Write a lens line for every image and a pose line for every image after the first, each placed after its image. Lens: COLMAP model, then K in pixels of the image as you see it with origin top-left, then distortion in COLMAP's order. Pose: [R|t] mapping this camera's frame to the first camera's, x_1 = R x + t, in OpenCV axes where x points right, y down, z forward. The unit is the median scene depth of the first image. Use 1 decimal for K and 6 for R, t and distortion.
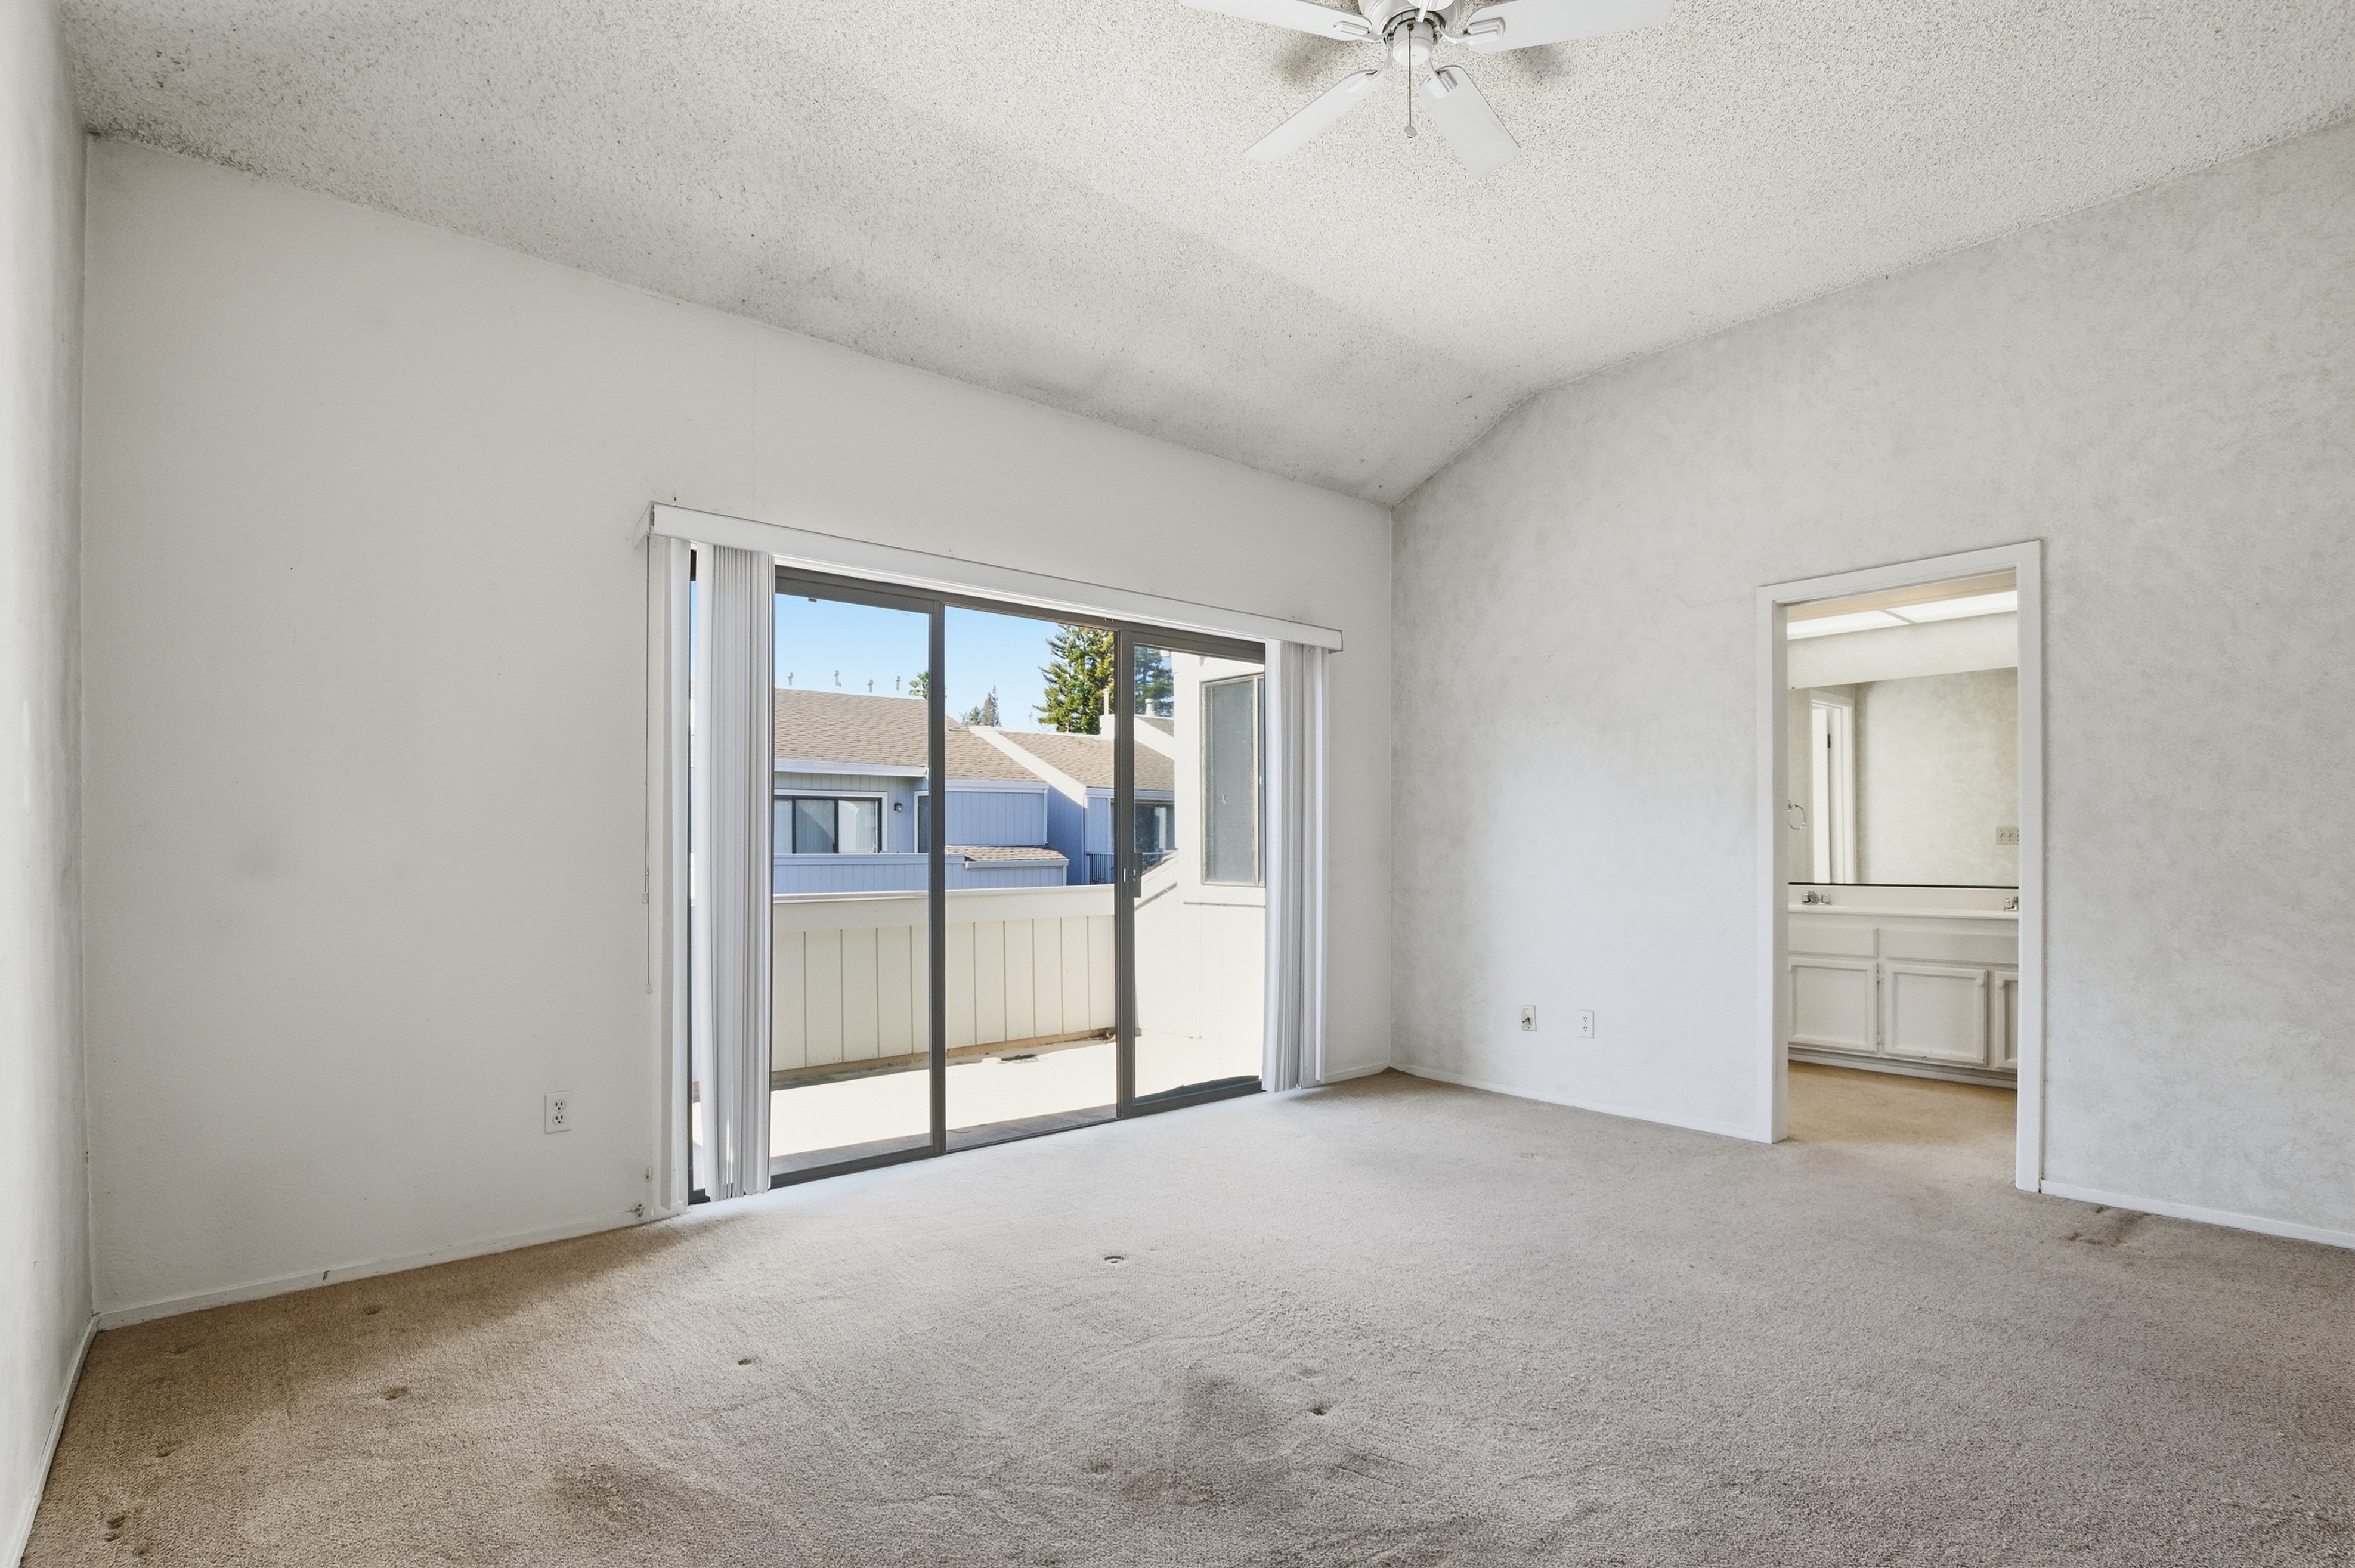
lens RADIAL K [[1125.1, 0, 1164.7], [0, 1125.1, 851.7], [0, 0, 1]] dist [-0.027797, 0.000832]
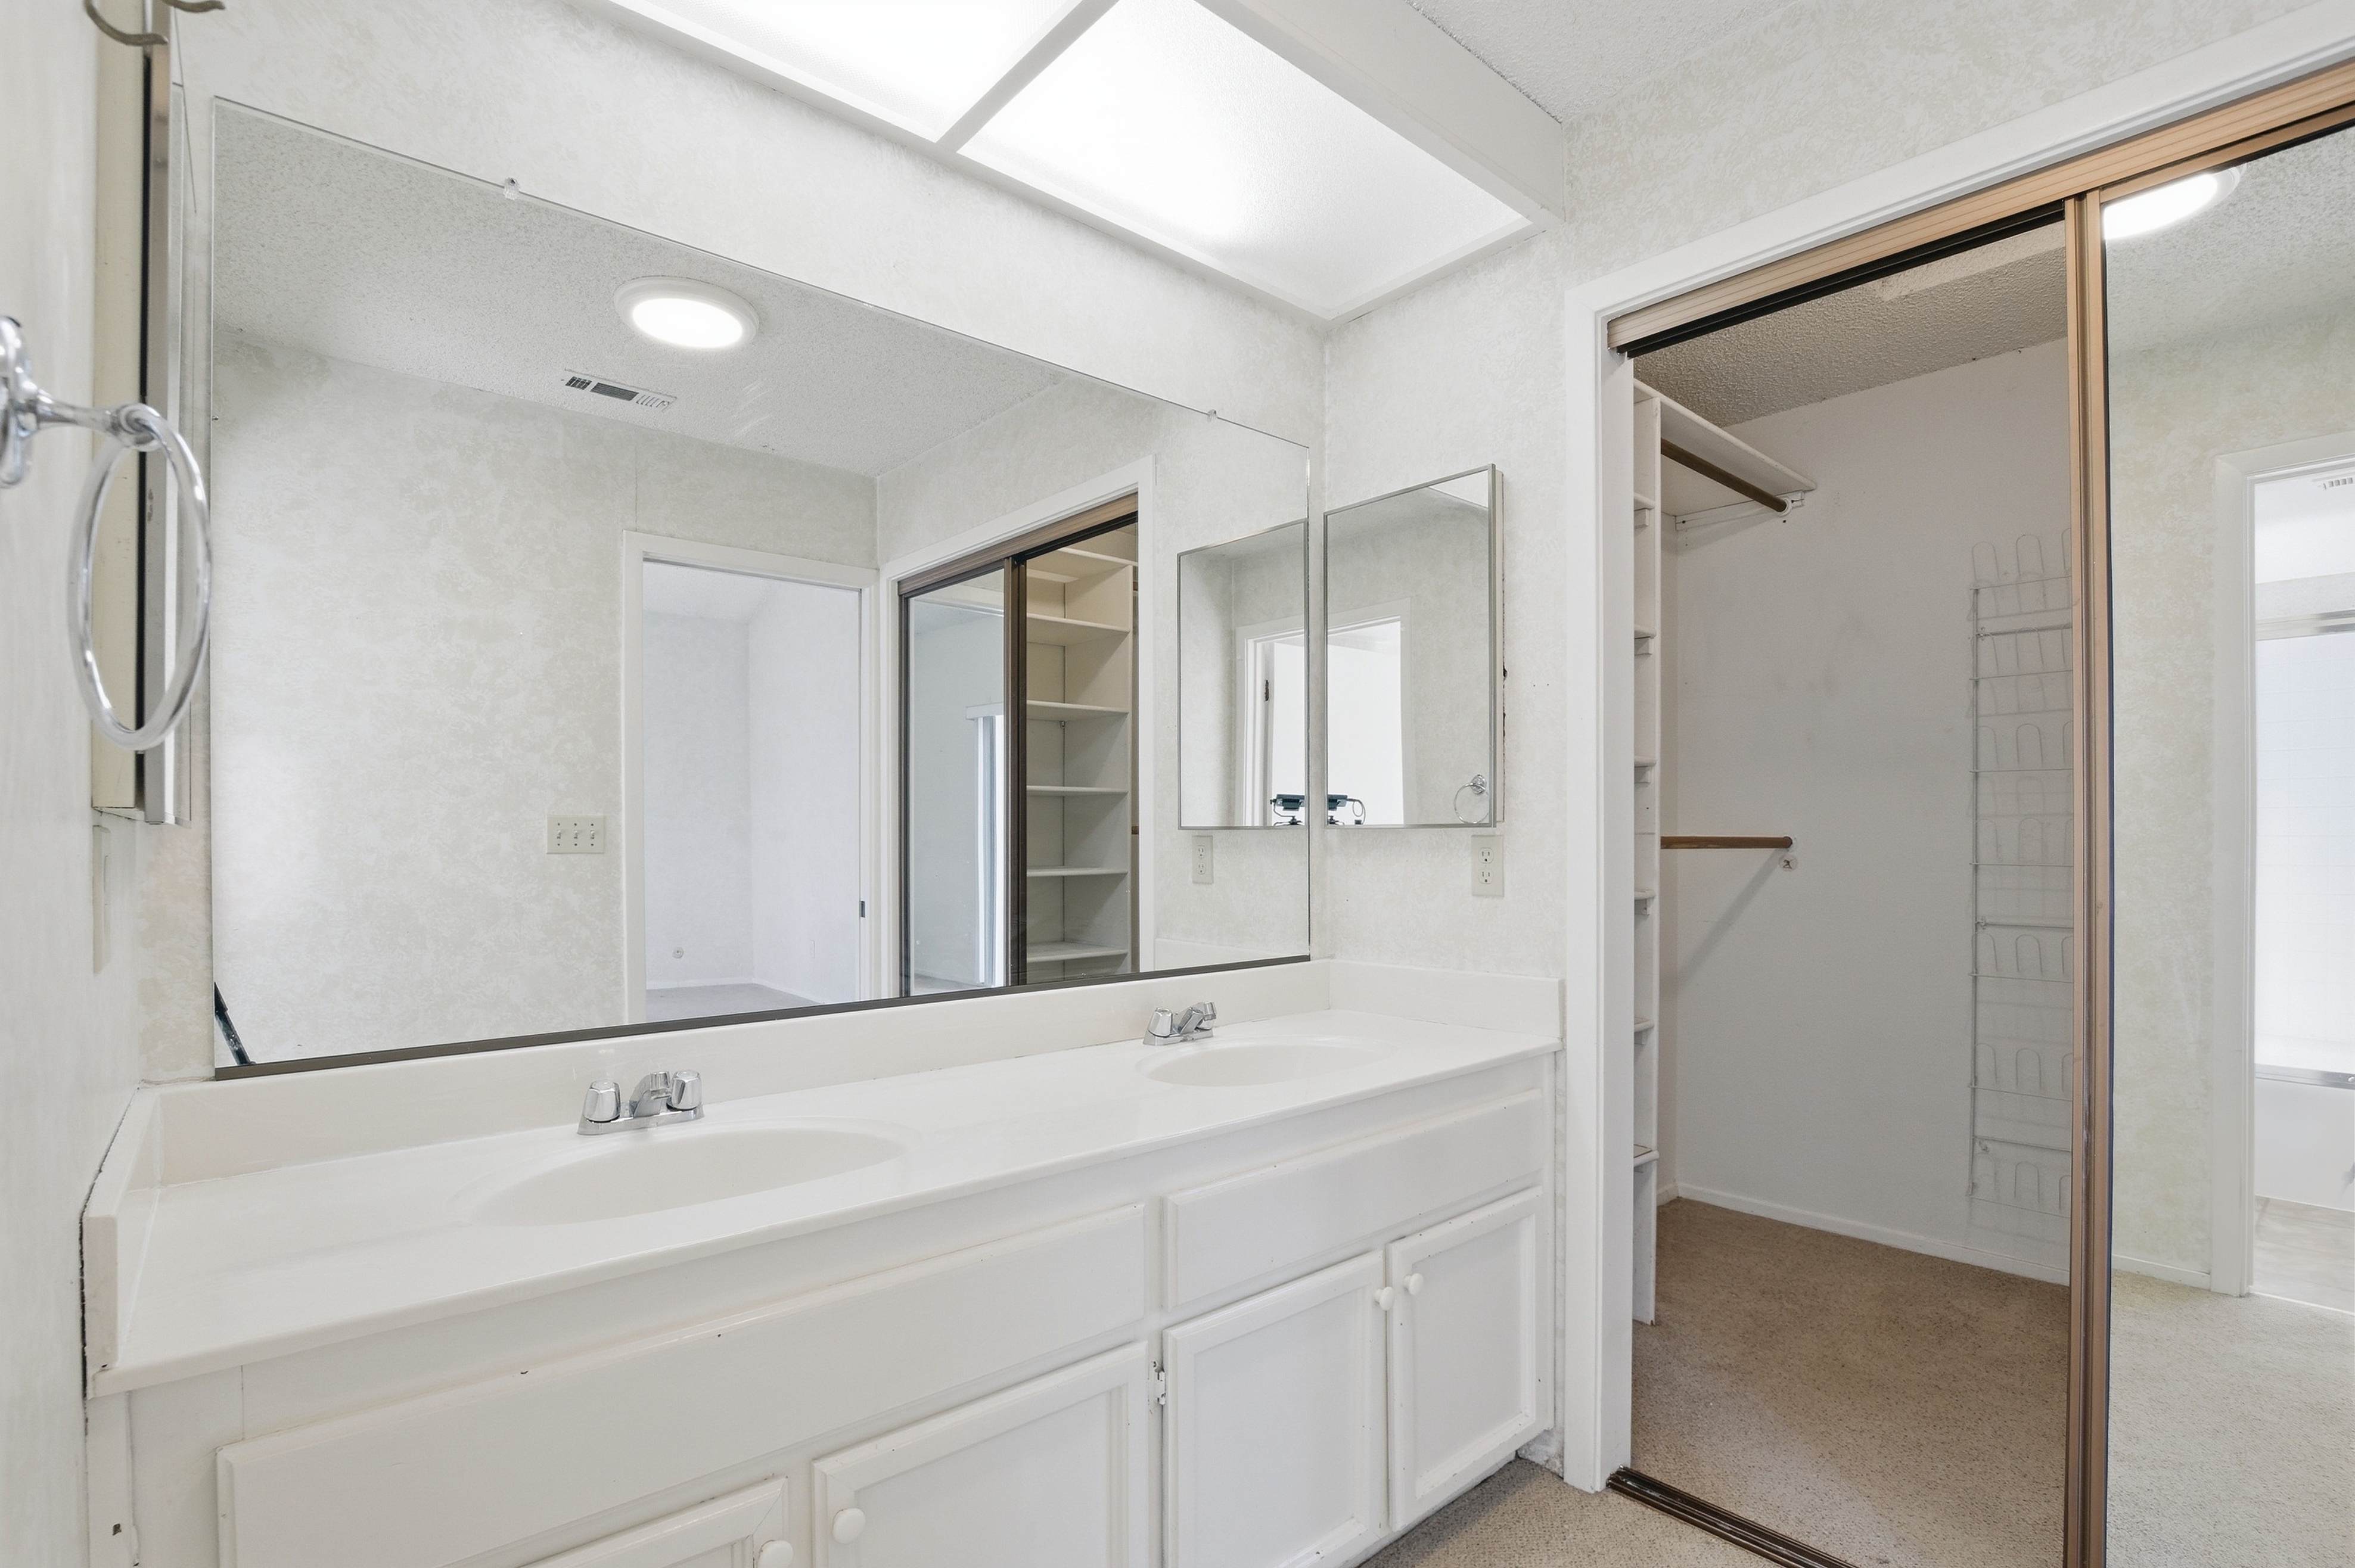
lens RADIAL K [[1105.0, 0, 1173.7], [0, 1105.0, 839.9], [0, 0, 1]] dist [-0.023579, -0.000238]
pose [[-0.008463, 0.002217, 0.999962, 0.386246], [0.005200, 0.999984, -0.002173, -0.013483], [-0.999951, 0.005181, -0.008475, 0.992632]]
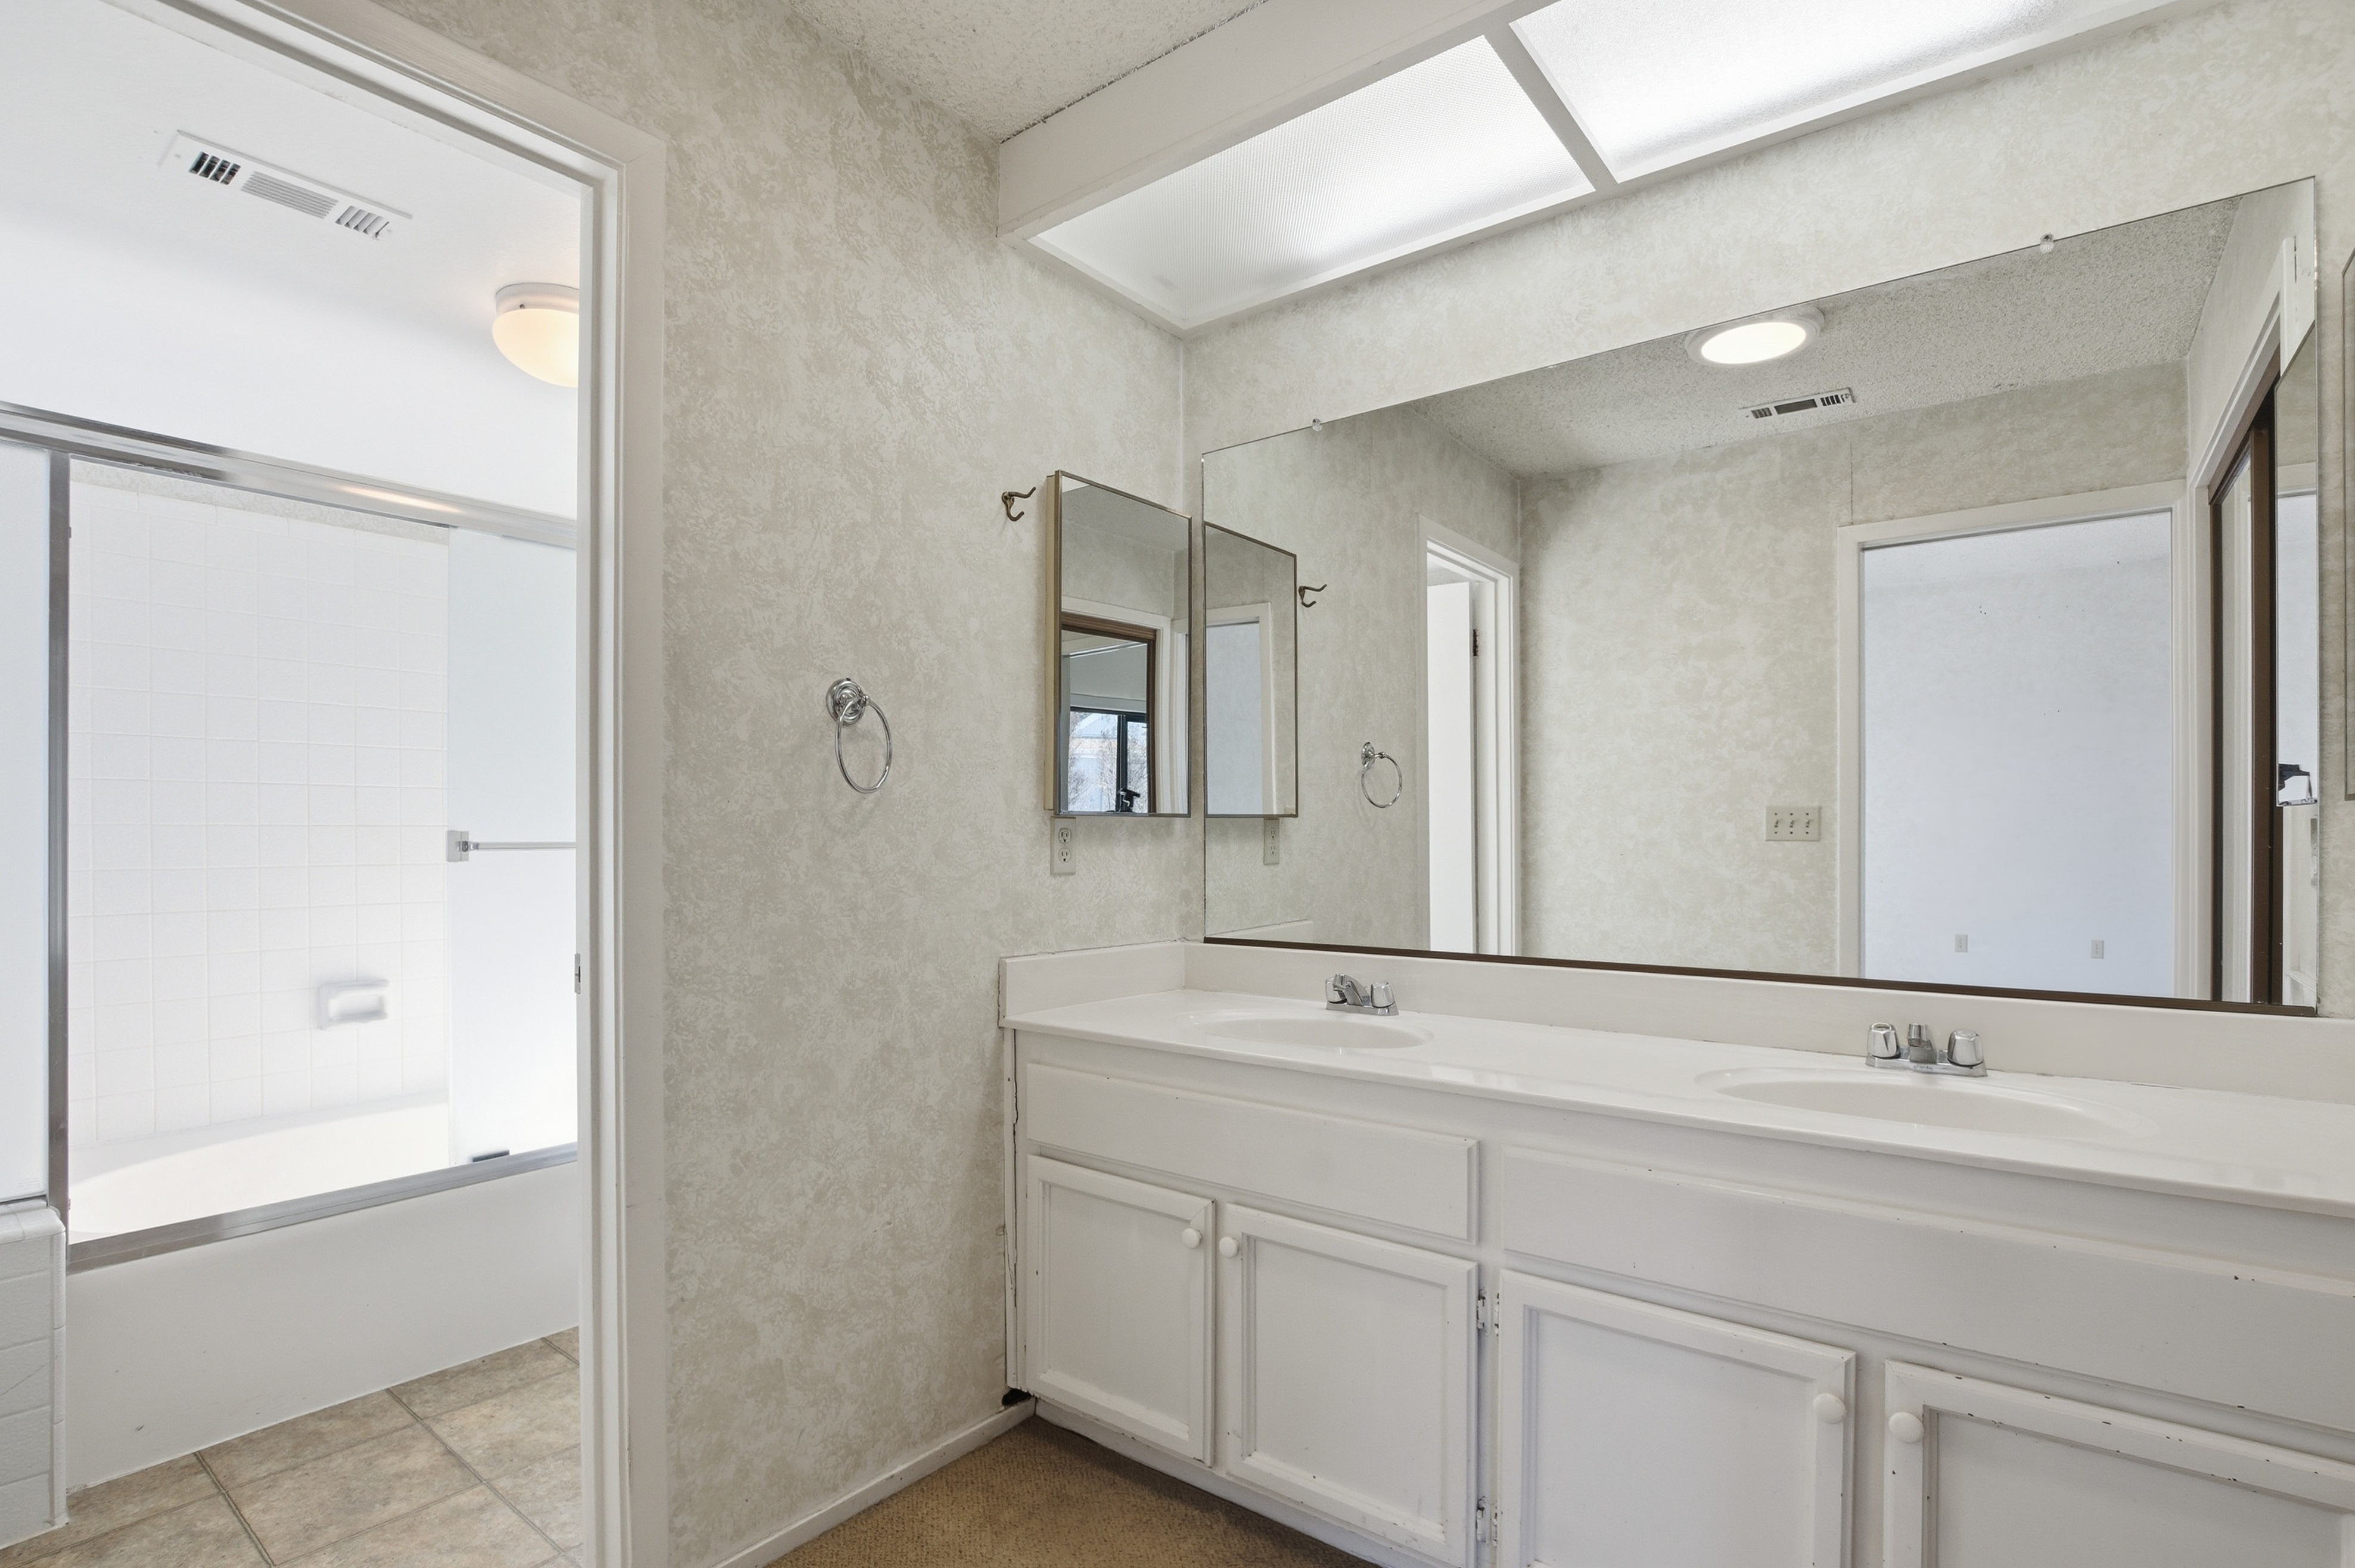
lens RADIAL K [[1138.0, 0, 1179.6], [0, 1138.0, 833.6], [0, 0, 1]] dist [-0.022605, 0.000867]
pose [[0.978014, 0.003364, 0.208513, 0.501400], [-0.002069, 0.999977, -0.006429, -0.008248], [-0.208530, 0.005856, 0.977999, 0.726845]]
